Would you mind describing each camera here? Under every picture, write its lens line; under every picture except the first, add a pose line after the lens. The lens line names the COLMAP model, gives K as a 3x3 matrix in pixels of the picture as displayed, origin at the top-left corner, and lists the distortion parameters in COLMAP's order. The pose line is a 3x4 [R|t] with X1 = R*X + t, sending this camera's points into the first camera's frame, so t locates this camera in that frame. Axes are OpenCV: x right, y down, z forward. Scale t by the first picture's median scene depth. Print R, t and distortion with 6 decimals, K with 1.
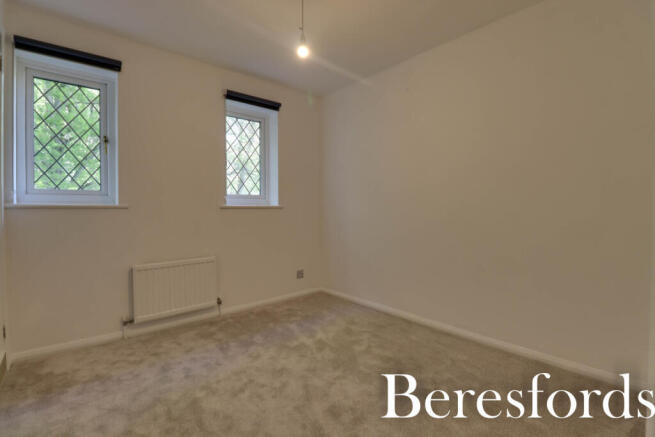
lens RADIAL K [[303.4, 0, 328.9], [0, 303.4, 212.2], [0, 0, 1]] dist [0.000940, -0.012187]
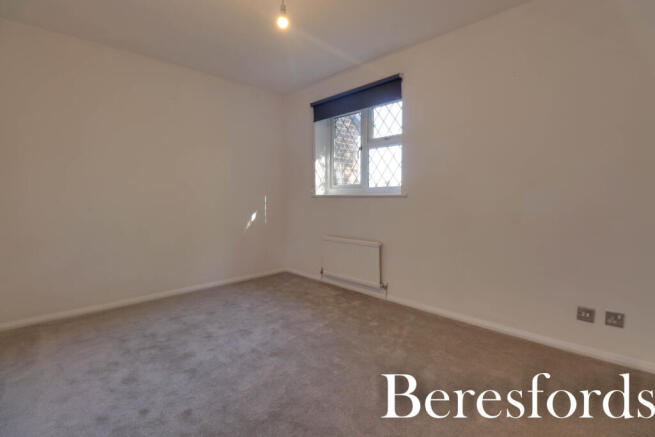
lens RADIAL K [[303.4, 0, 328.9], [0, 303.4, 212.2], [0, 0, 1]] dist [0.000940, -0.012187]
pose [[0.044065, 0.043344, -0.998088, 0.715064], [-0.012982, 0.998999, 0.042811, -0.002922], [0.998944, 0.011071, 0.044584, 0.815887]]
